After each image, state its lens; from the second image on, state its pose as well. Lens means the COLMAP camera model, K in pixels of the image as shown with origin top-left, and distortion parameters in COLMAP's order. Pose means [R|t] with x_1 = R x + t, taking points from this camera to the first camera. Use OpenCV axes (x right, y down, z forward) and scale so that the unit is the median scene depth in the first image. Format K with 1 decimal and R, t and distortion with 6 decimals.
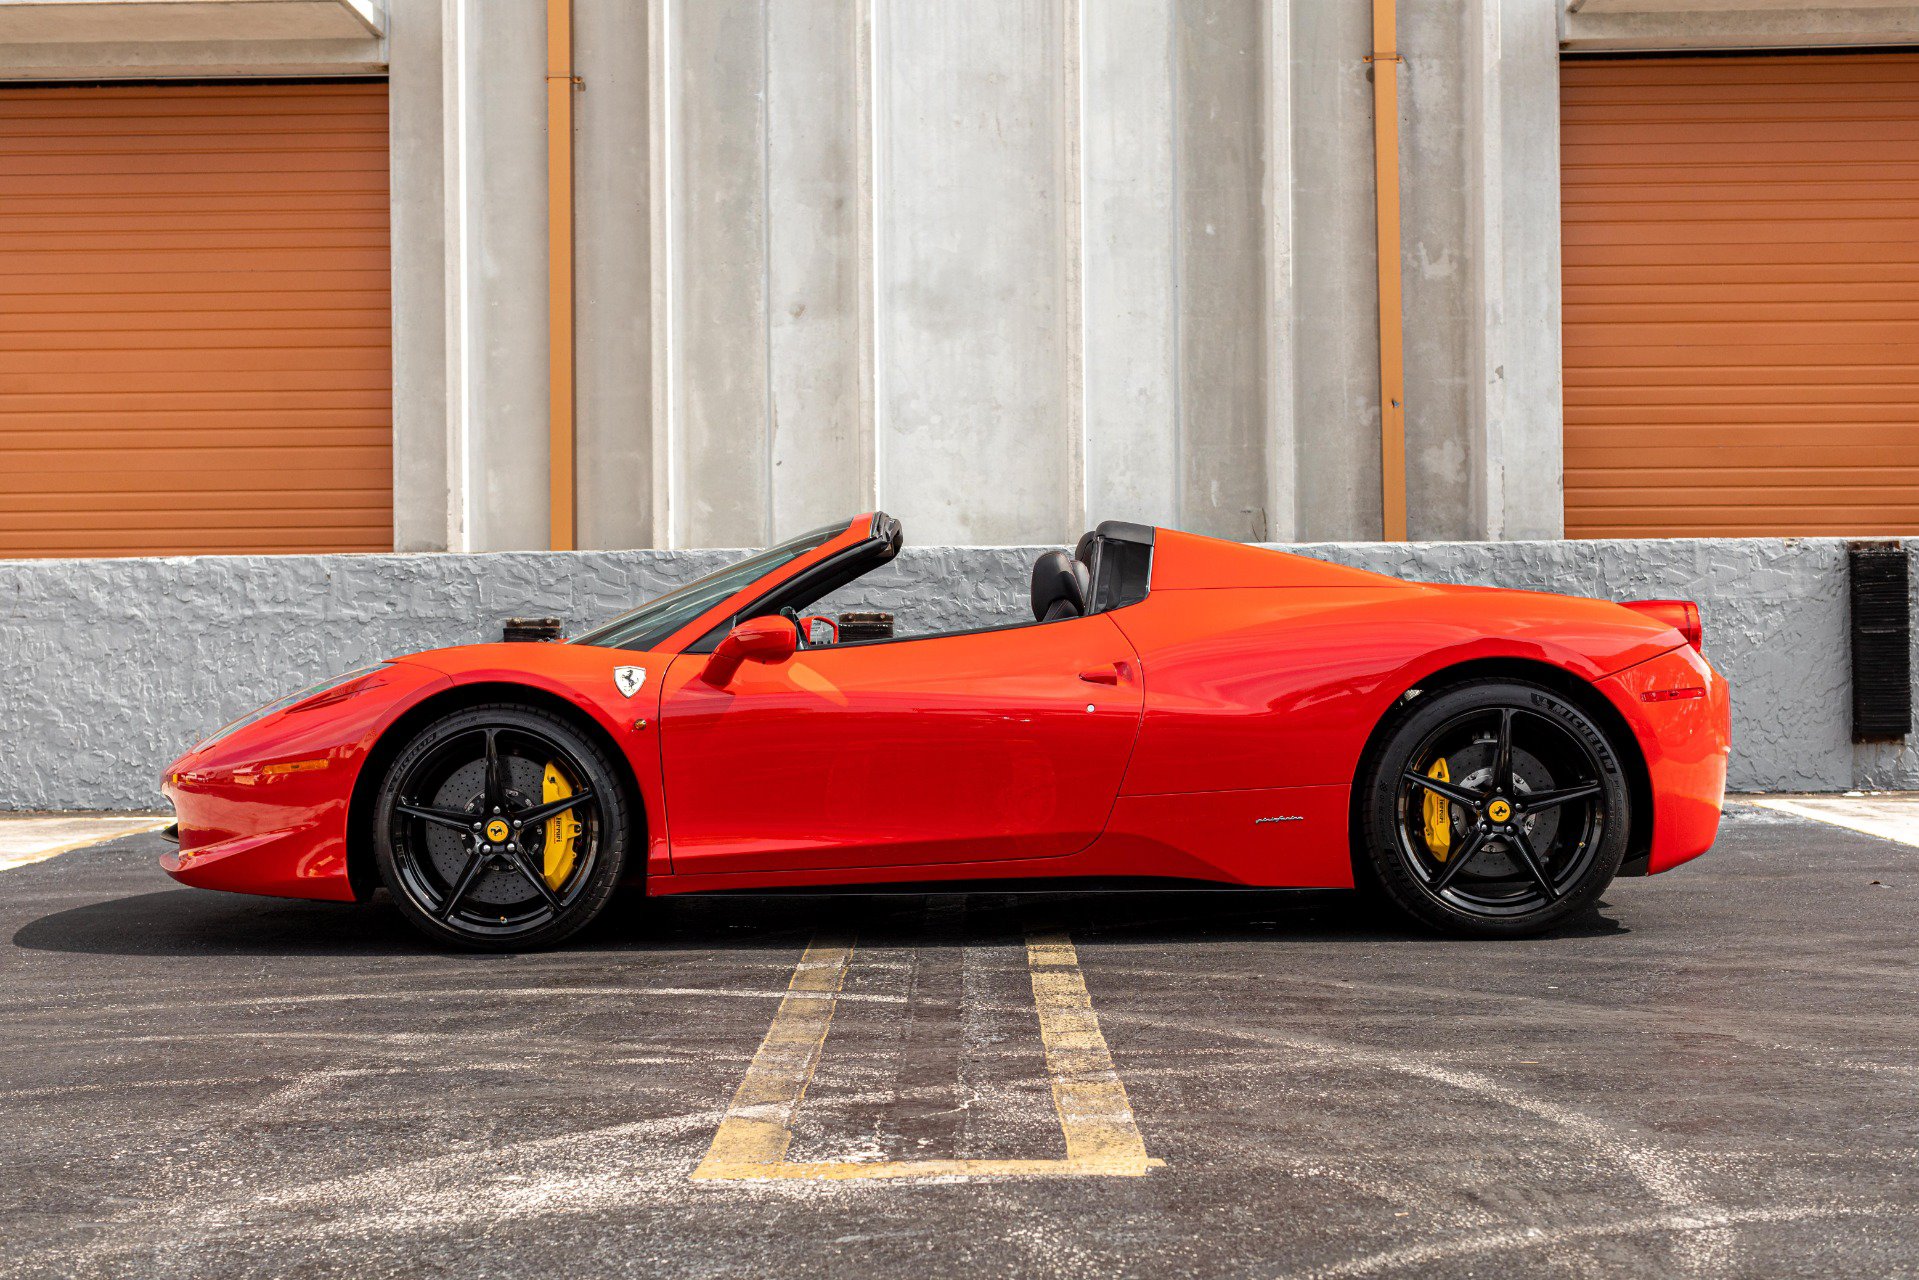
lens RADIAL K [[2762.1, 0, 955.5], [0, 2762.1, 642.7], [0, 0, 1]] dist [0.037500, -0.046223]
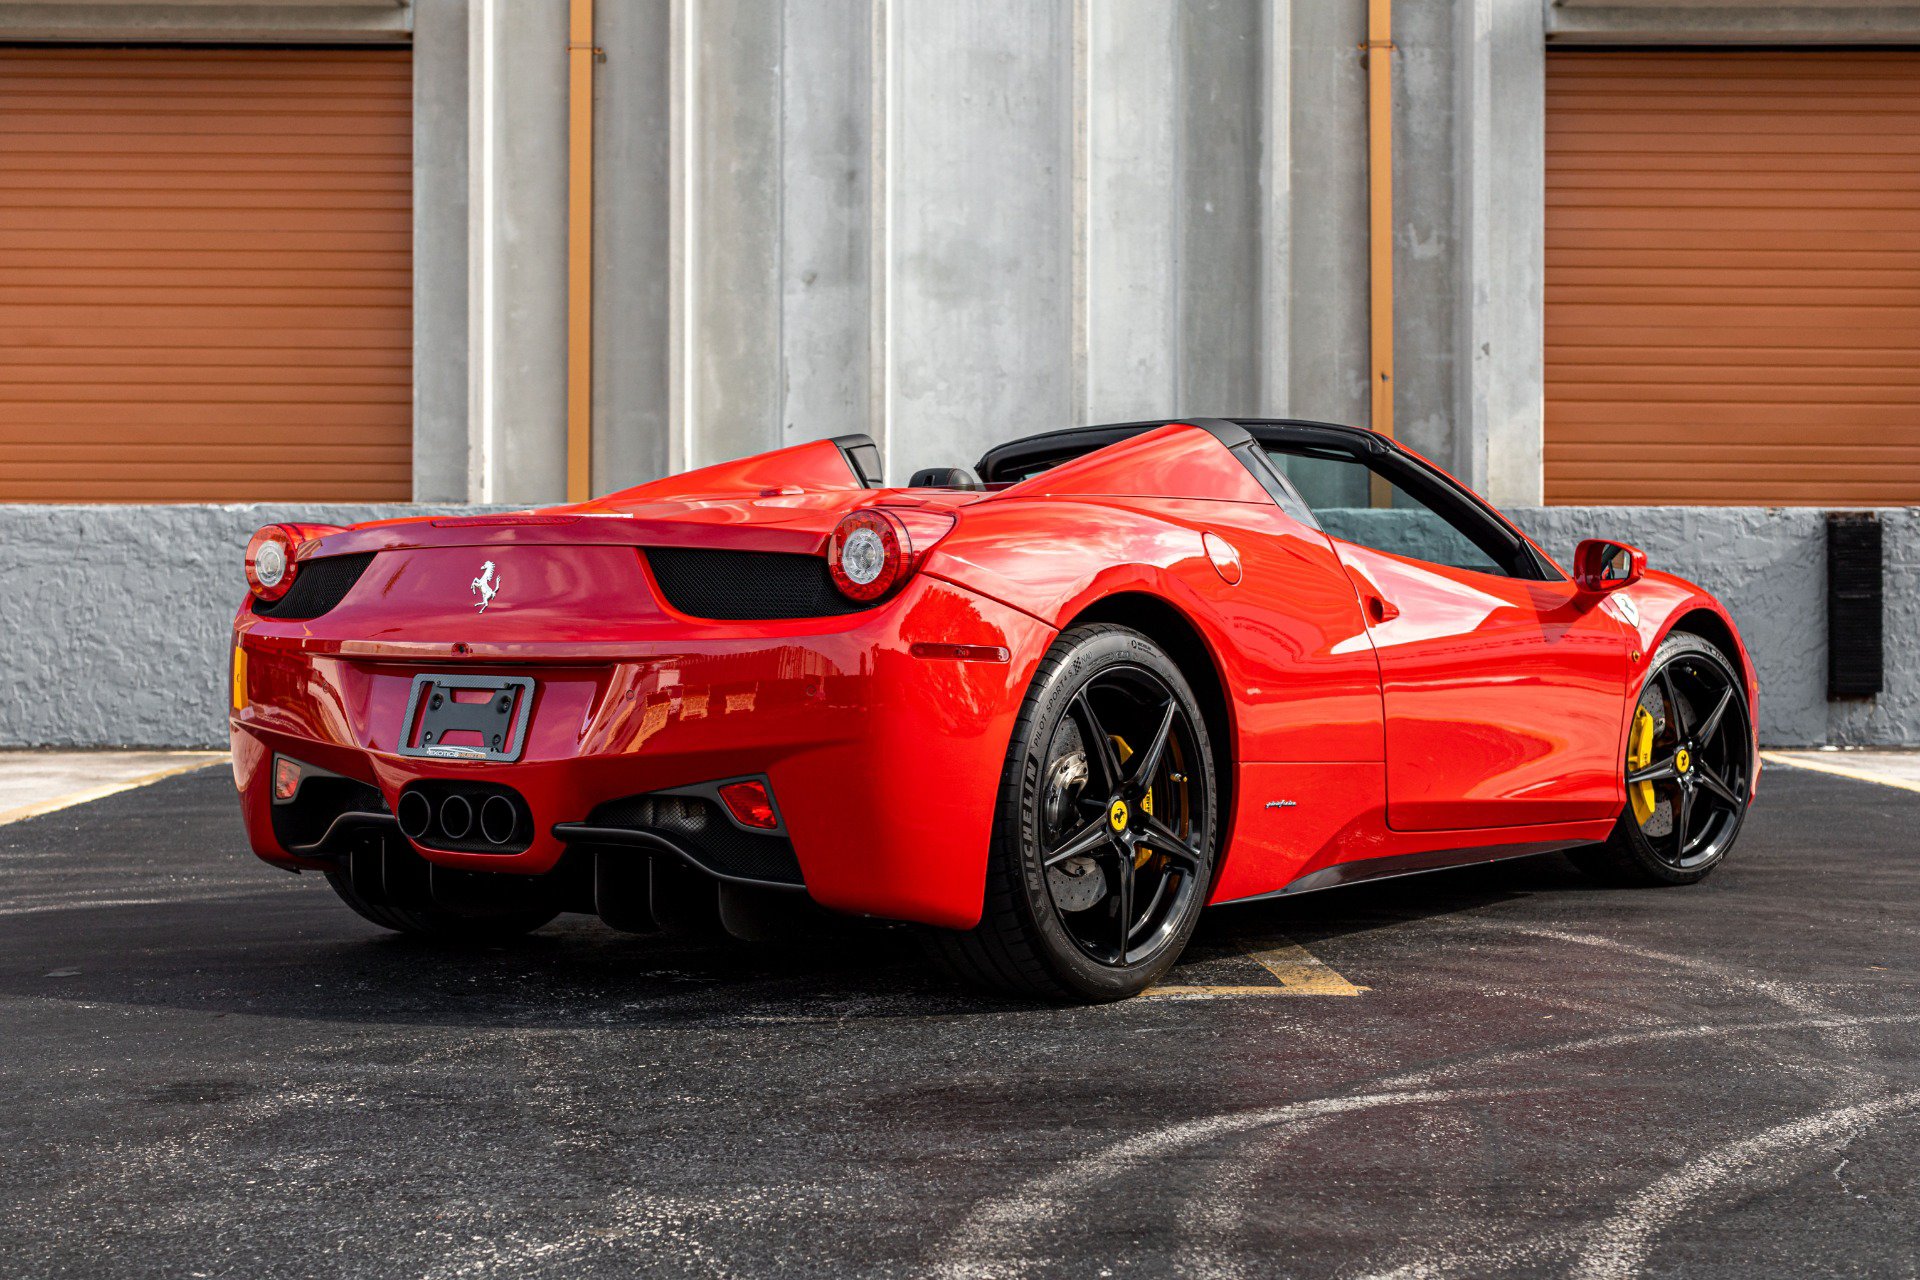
lens RADIAL K [[2822.3, 0, 950.8], [0, 2822.3, 631.2], [0, 0, 1]] dist [0.042449, -0.058674]
pose [[0.999247, 0.012815, 0.036612, -0.051341], [-0.012881, 0.999916, 0.001551, 0.011642], [-0.036589, -0.002022, 0.999328, -0.071465]]
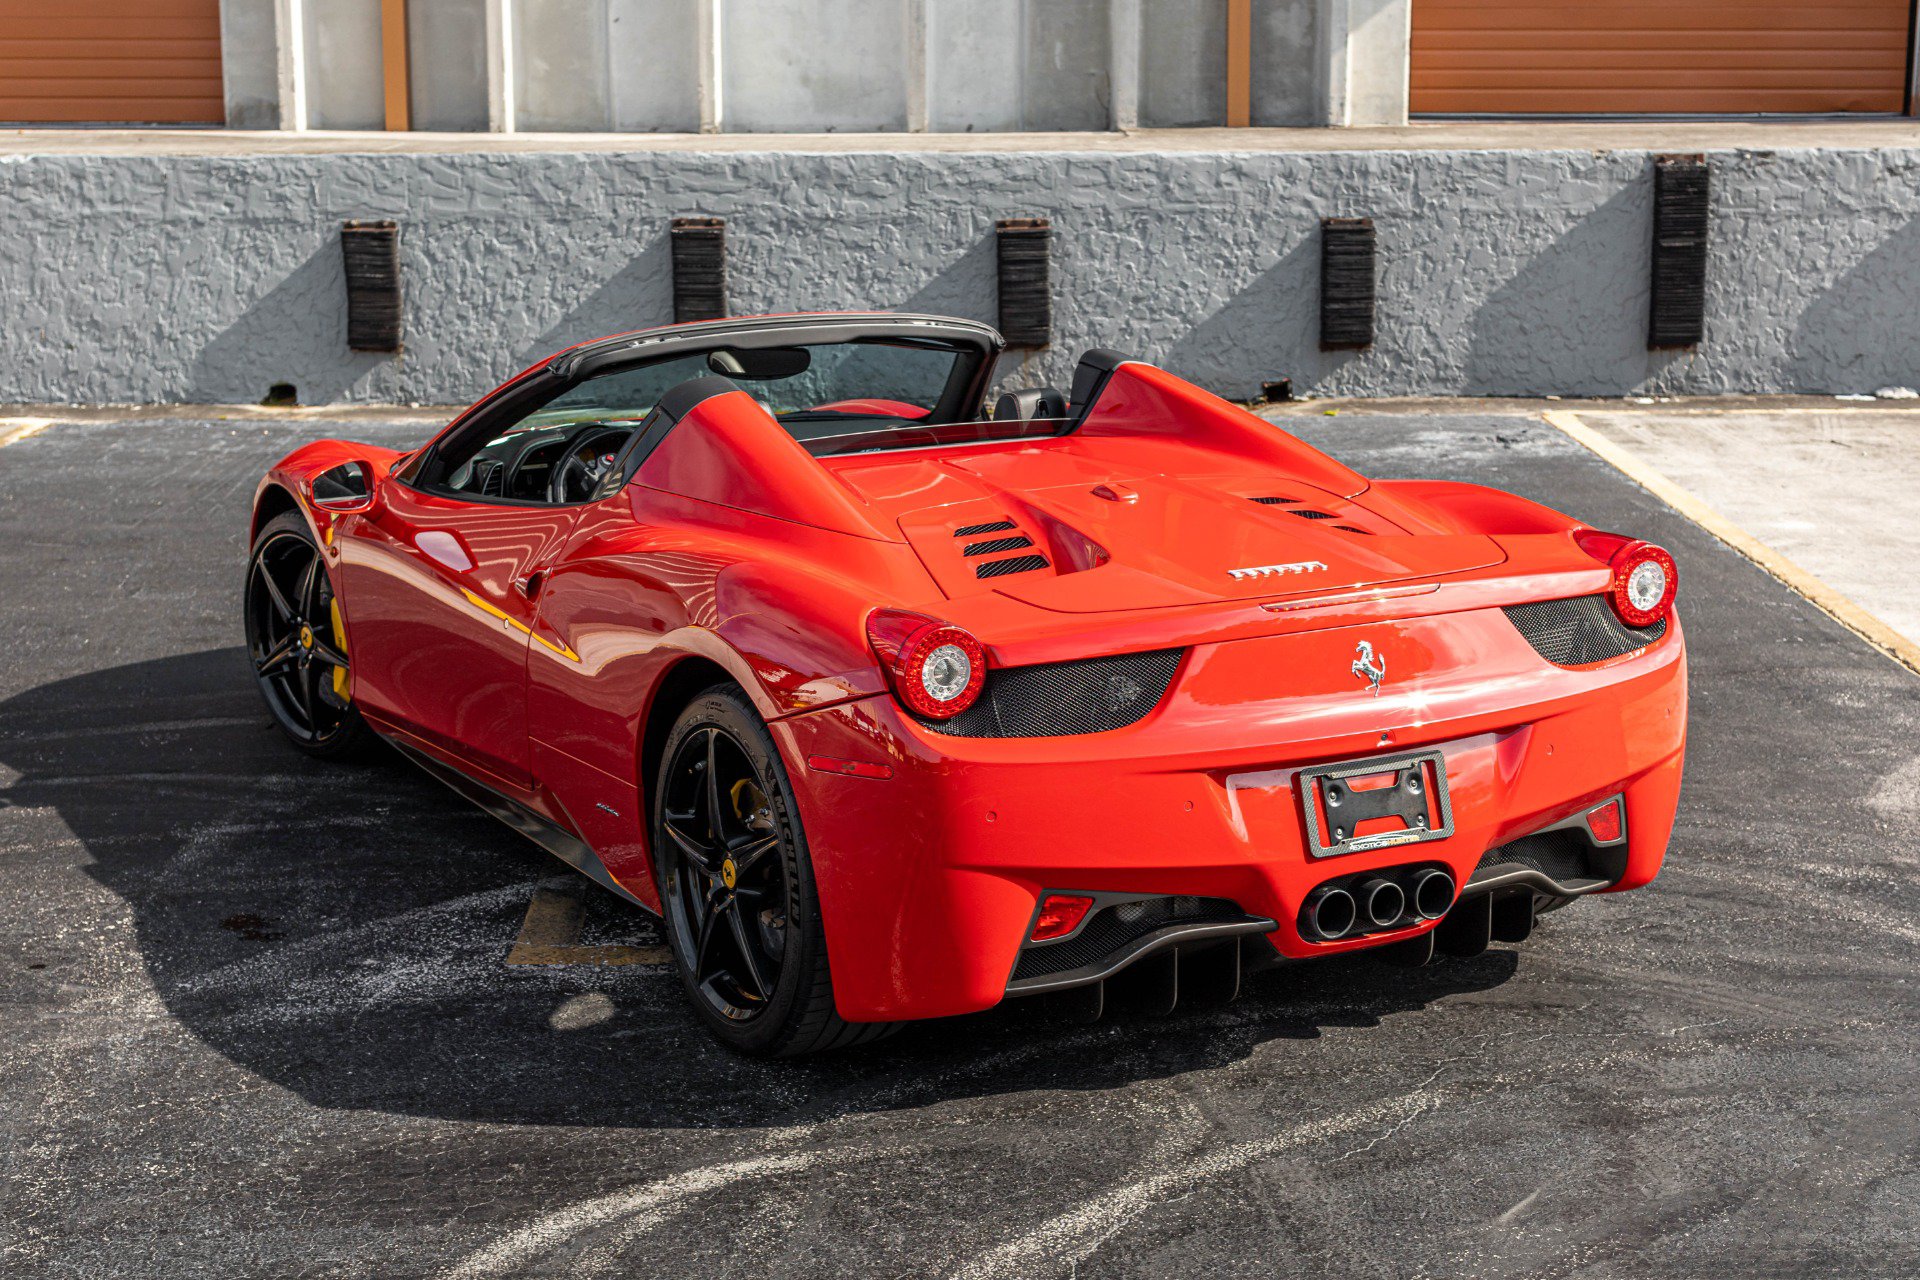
lens RADIAL K [[3038.1, 0, 932.6], [0, 3038.1, 639.7], [0, 0, 1]] dist [0.037455, -0.040048]
pose [[0.999598, 0.000413, 0.028333, 0.022116], [-0.006105, 0.979553, 0.201093, -0.083411], [-0.027670, -0.201185, 0.979162, -0.130830]]
